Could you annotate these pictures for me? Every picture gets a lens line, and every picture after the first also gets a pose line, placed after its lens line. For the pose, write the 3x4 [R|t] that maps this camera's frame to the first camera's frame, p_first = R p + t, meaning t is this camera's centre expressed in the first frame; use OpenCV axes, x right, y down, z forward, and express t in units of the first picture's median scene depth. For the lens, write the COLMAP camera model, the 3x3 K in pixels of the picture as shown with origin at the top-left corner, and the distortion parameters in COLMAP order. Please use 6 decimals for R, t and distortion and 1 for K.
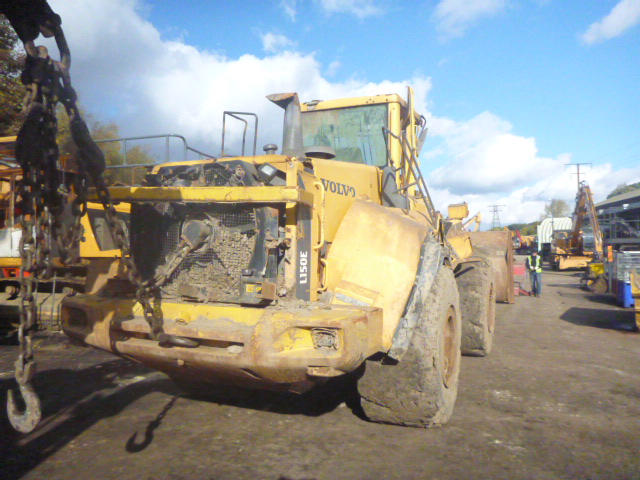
lens RADIAL K [[512.2, 0, 313.8], [0, 512.2, 242.7], [0, 0, 1]] dist [-0.041031, 0.016006]
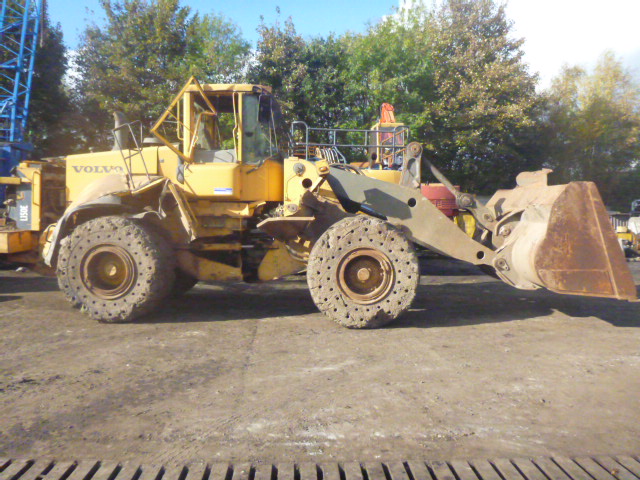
lens RADIAL K [[512.2, 0, 320.4], [0, 512.2, 238.8], [0, 0, 1]] dist [-0.041031, 0.016006]
pose [[0.400185, 0.063899, -0.914204, 1.583960], [-0.003566, 0.997667, 0.068172, 0.004684], [0.916427, -0.024021, 0.399480, 0.842181]]
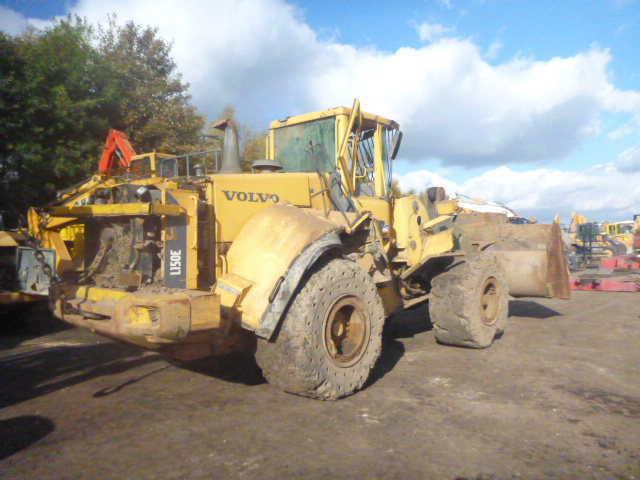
lens RADIAL K [[512.2, 0, 323.3], [0, 512.2, 240.3], [0, 0, 1]] dist [-0.041031, 0.016006]
pose [[0.957626, -0.012178, -0.287759, 0.470706], [0.014684, 0.999871, 0.006554, -0.007593], [0.287642, -0.010502, 0.957681, -0.094912]]
